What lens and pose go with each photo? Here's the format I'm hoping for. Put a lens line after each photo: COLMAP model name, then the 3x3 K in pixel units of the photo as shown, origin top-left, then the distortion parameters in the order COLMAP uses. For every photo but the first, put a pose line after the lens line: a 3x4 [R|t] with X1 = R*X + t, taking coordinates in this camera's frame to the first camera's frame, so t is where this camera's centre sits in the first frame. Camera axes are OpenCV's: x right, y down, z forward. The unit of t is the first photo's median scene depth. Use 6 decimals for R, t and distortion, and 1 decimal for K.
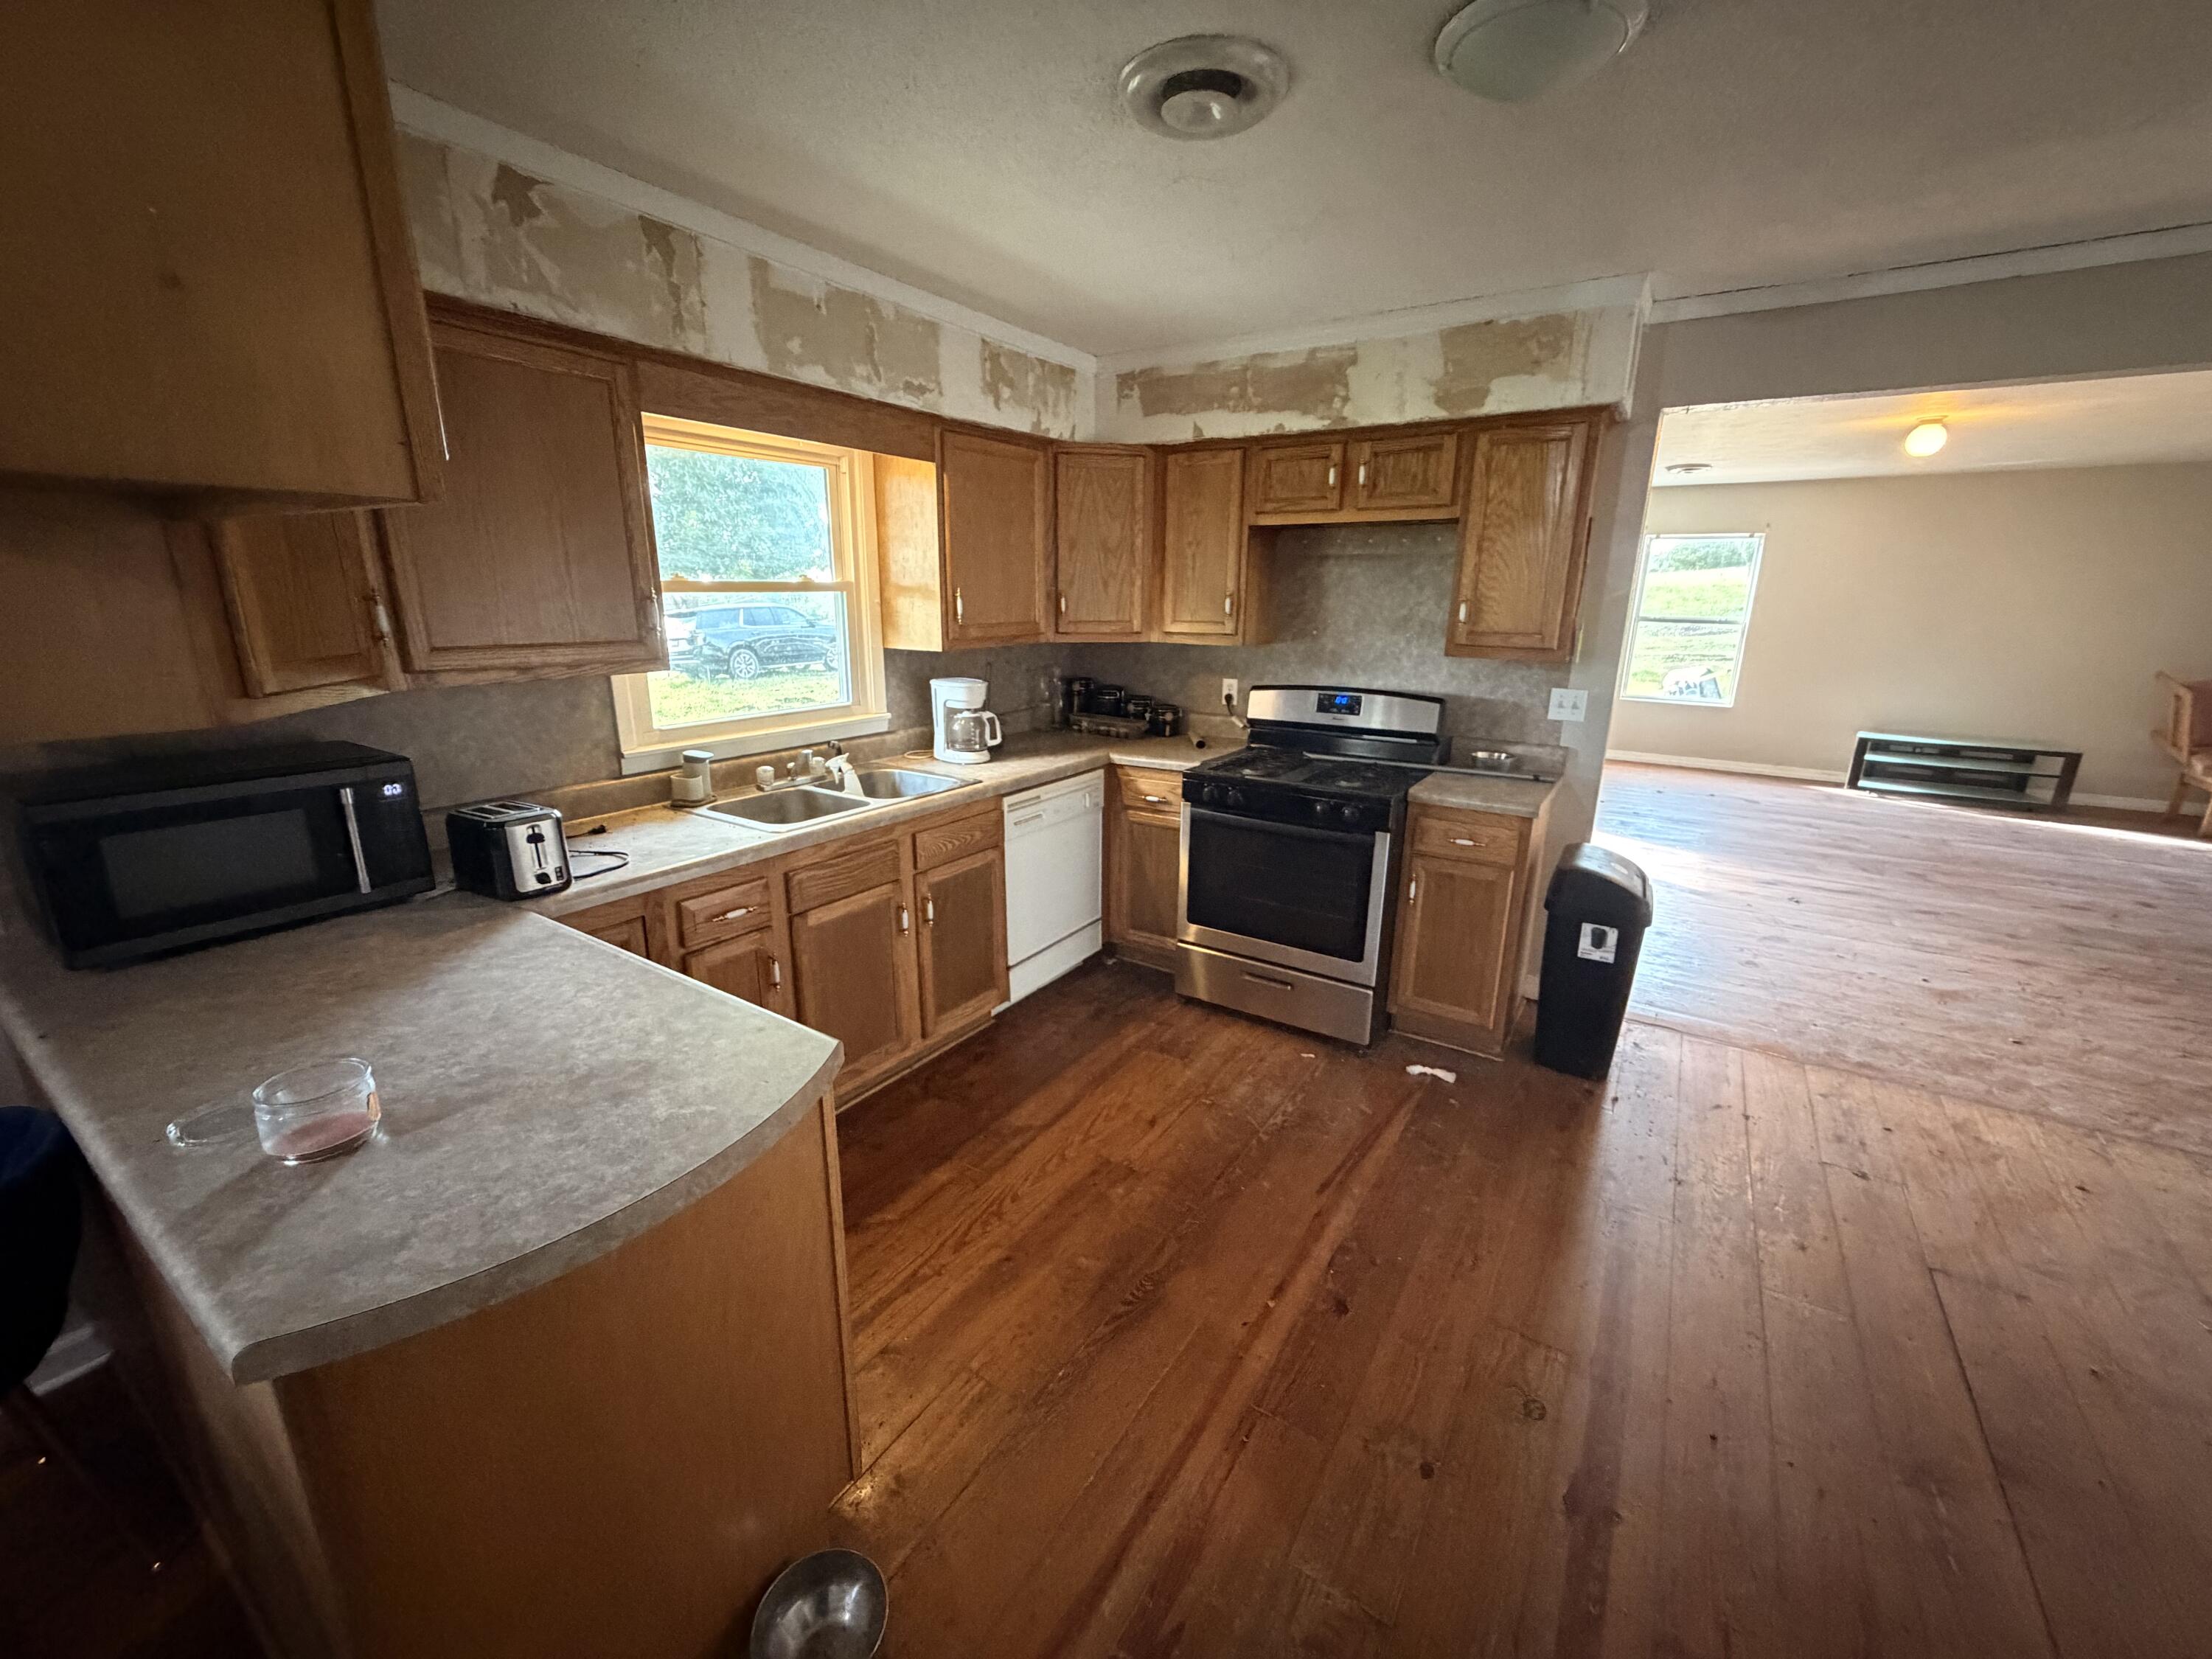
lens RADIAL K [[881.5, 0, 1106.0], [0, 881.5, 829.5], [0, 0, 1]] dist [0.000046, 0.000823]
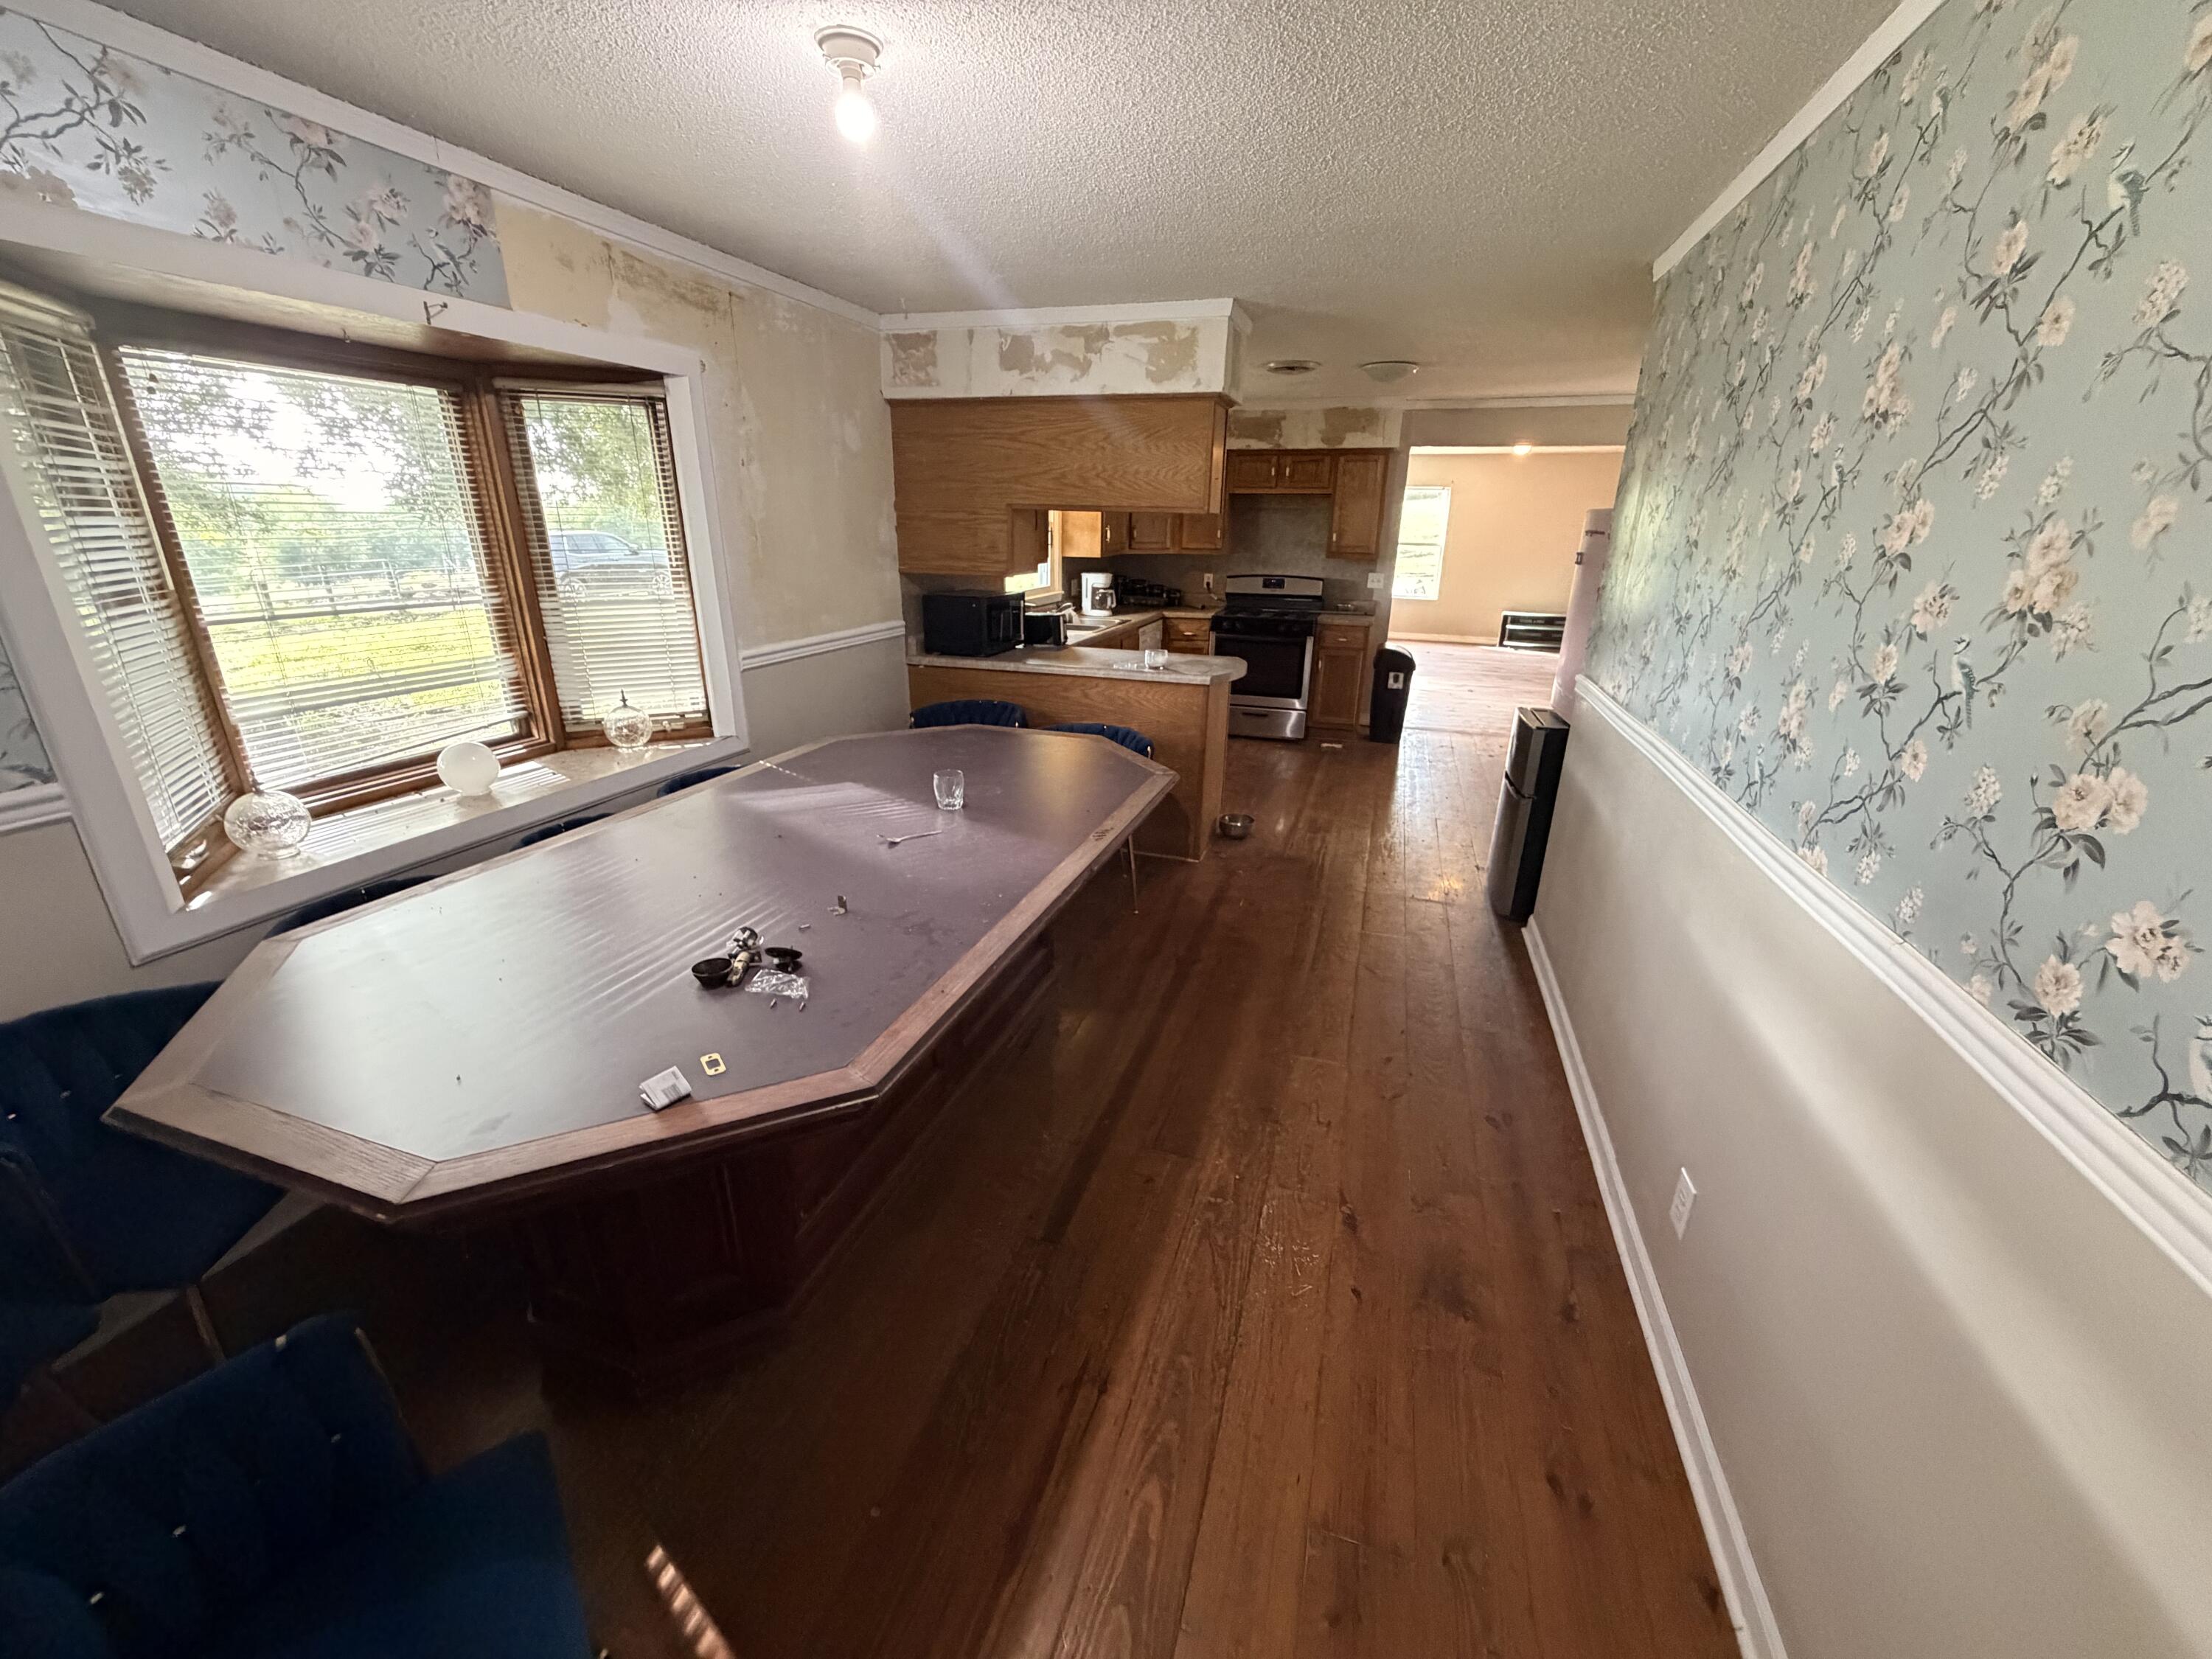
lens RADIAL K [[881.5, 0, 1106.0], [0, 881.5, 829.5], [0, 0, 1]] dist [0.000046, 0.000823]
pose [[0.963575, -0.084997, 0.253572, -0.697247], [0.065582, 0.994299, 0.084073, 0.234349], [-0.259273, -0.064381, 0.963656, -0.931198]]
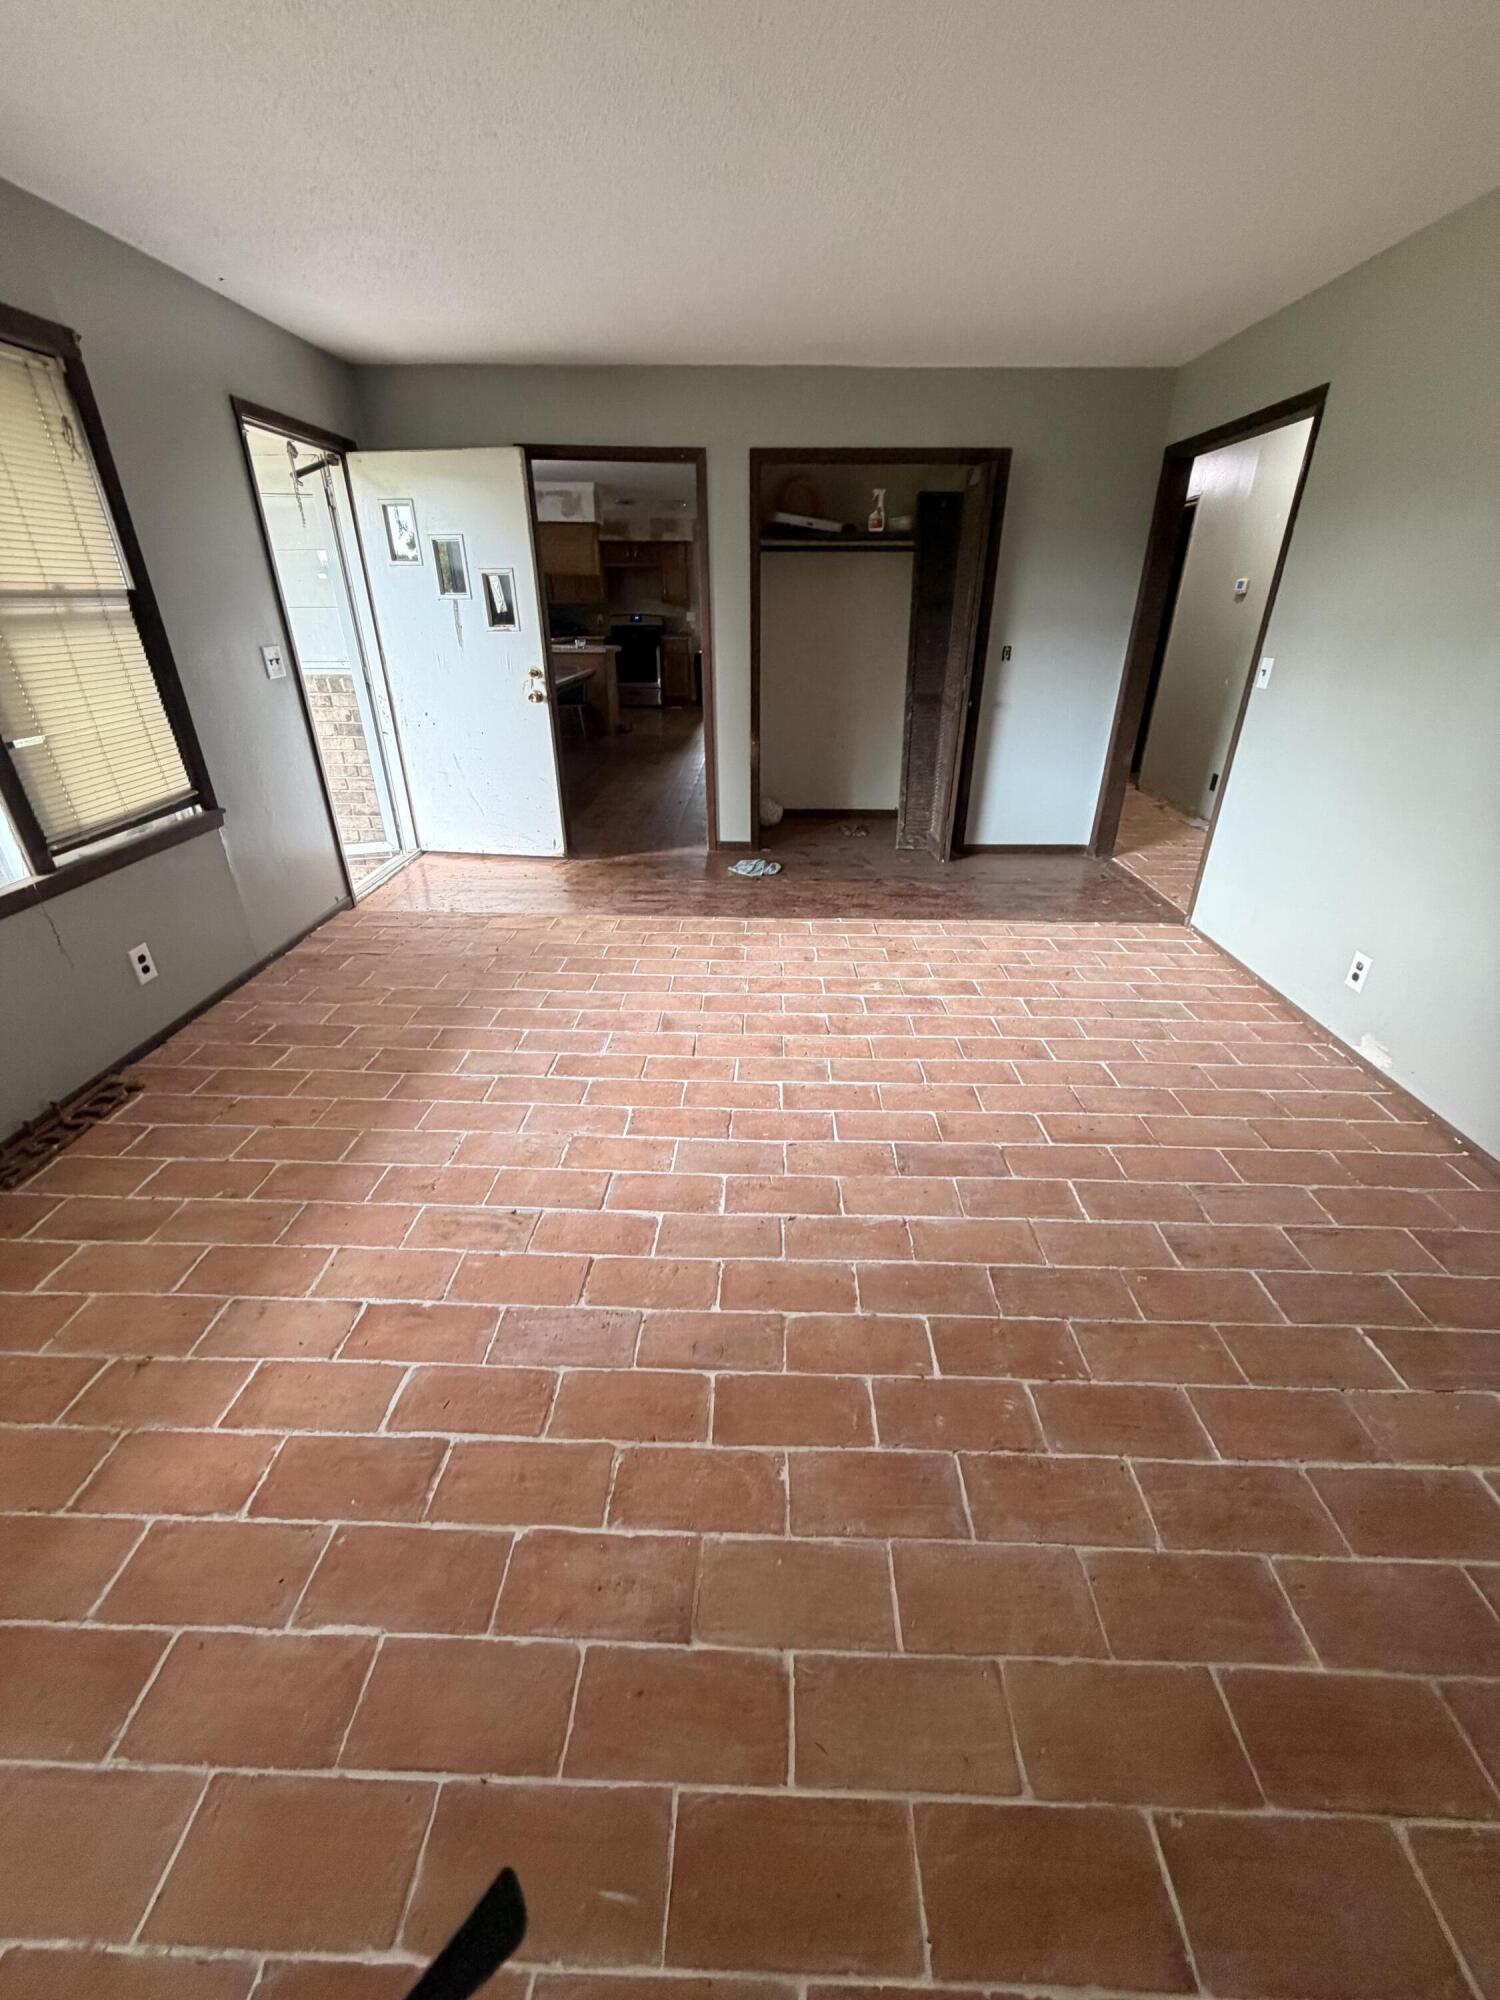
lens RADIAL K [[797.0, 0, 750.0], [0, 797.0, 1000.0], [0, 0, 1]] dist [0.000046, 0.000823]
pose [[0.851058, -0.242682, 0.465623, -1.317483], [0.143511, 0.960526, 0.238317, 0.686720], [-0.505078, -0.136000, 0.852291, -2.391898]]
